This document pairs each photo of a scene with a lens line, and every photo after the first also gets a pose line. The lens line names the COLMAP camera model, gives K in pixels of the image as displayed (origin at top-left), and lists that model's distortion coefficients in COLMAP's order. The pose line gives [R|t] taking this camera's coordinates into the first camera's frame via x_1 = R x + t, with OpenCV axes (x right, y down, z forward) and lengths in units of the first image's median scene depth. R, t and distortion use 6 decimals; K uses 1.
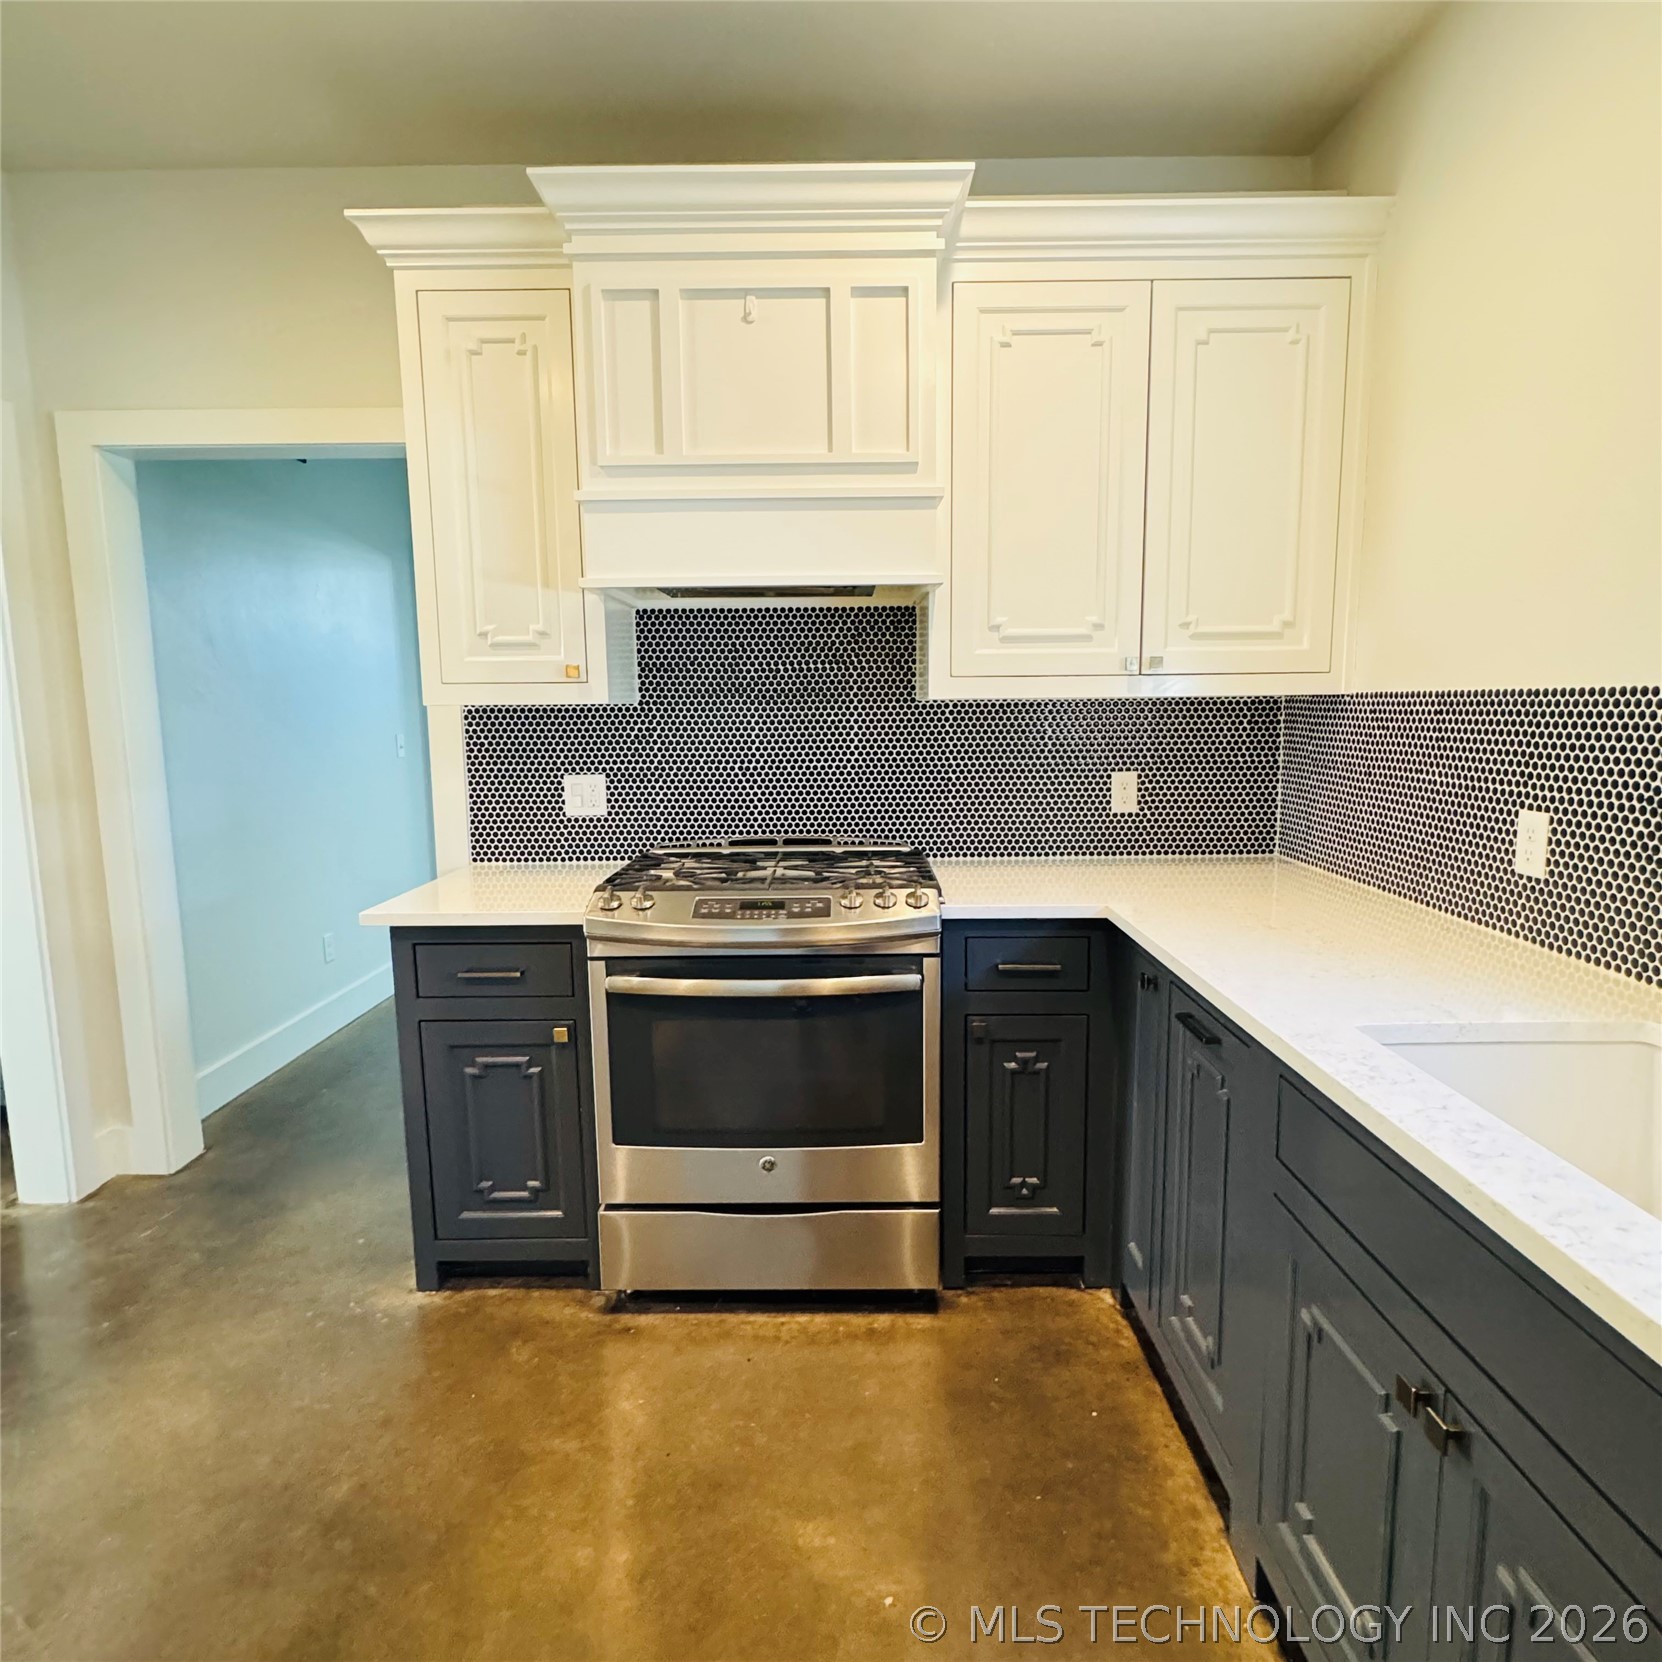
lens RADIAL K [[989.0, 0, 831.1], [0, 989.0, 829.6], [0, 0, 1]] dist [0.000589, -0.004811]
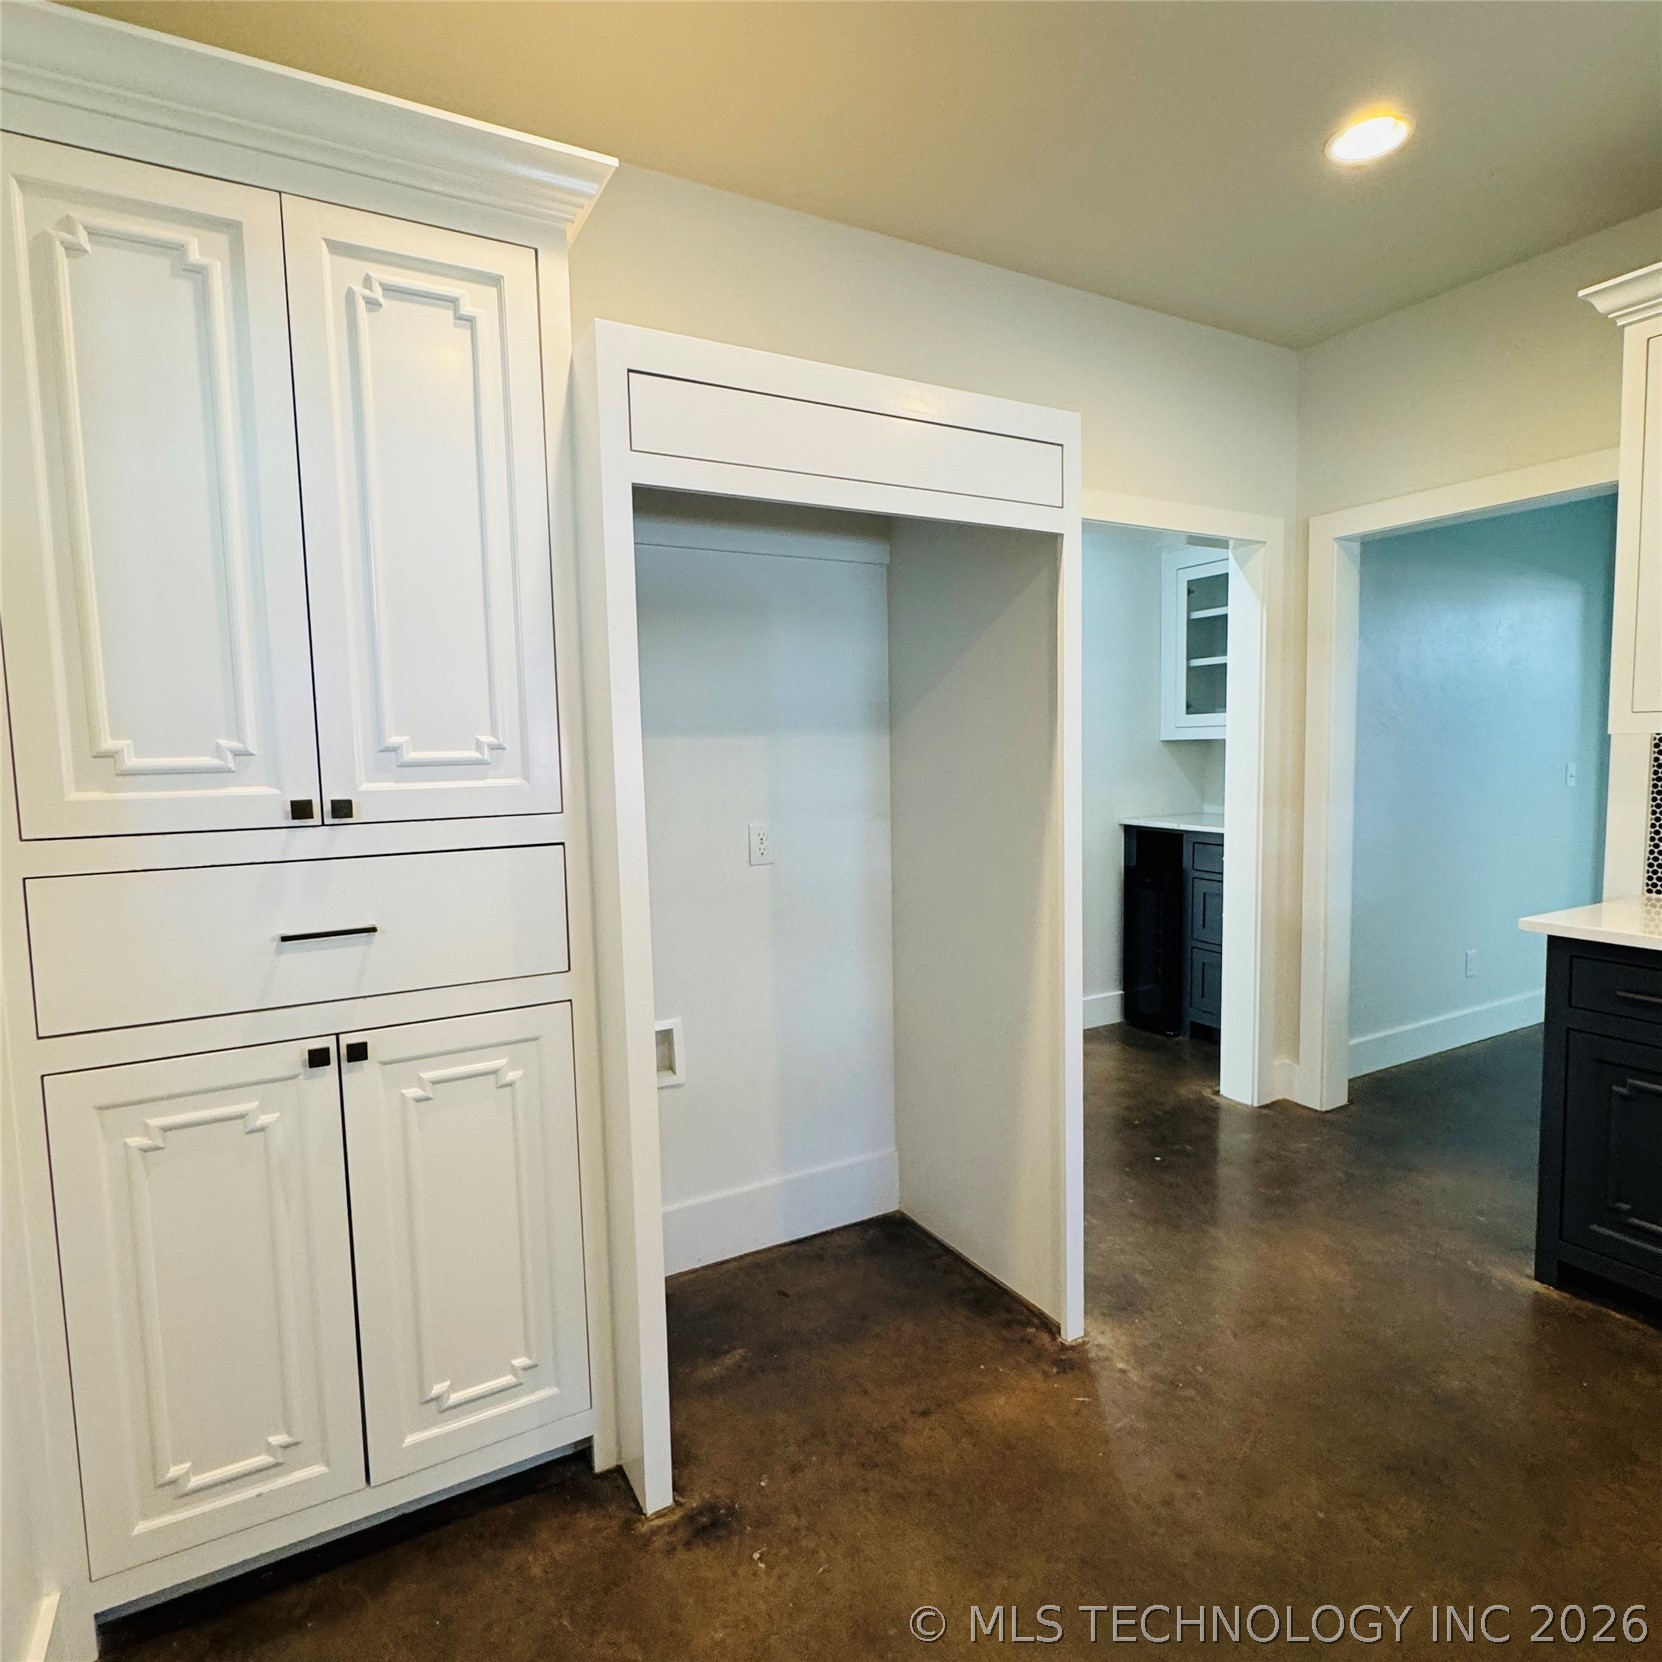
lens RADIAL K [[989.0, 0, 830.0], [0, 989.0, 833.8], [0, 0, 1]] dist [0.000589, -0.004811]
pose [[0.501472, 0.076785, -0.861760, 0.076162], [-0.097988, 0.994686, 0.031608, 0.025323], [0.859607, 0.068591, 0.506331, -0.211663]]
